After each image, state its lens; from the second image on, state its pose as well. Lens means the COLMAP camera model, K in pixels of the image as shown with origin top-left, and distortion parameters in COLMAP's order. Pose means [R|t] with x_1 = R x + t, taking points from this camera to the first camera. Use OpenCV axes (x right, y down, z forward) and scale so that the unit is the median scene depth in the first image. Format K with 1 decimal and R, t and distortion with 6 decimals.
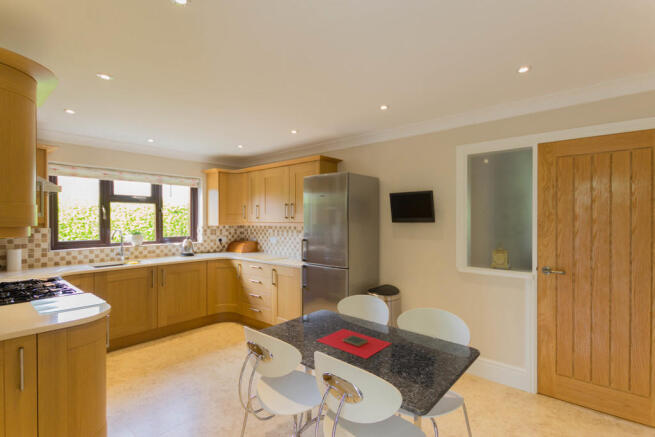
lens RADIAL K [[307.2, 0, 327.5], [0, 307.2, 218.5], [0, 0, 1]] dist [0.000467, 0.000072]
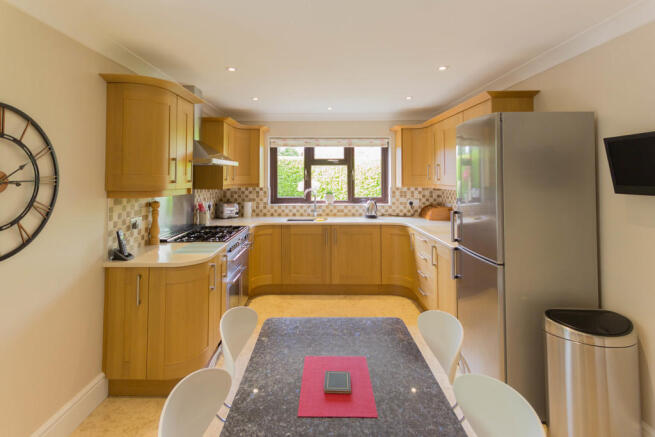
lens RADIAL K [[323.7, 0, 325.7], [0, 323.7, 164.2], [0, 0, 1]] dist [0.001084, 0.000253]
pose [[0.655464, -0.026999, -0.754744, 0.245707], [0.001489, 0.999405, -0.034458, -0.014557], [0.755225, 0.021462, 0.655114, 0.217332]]
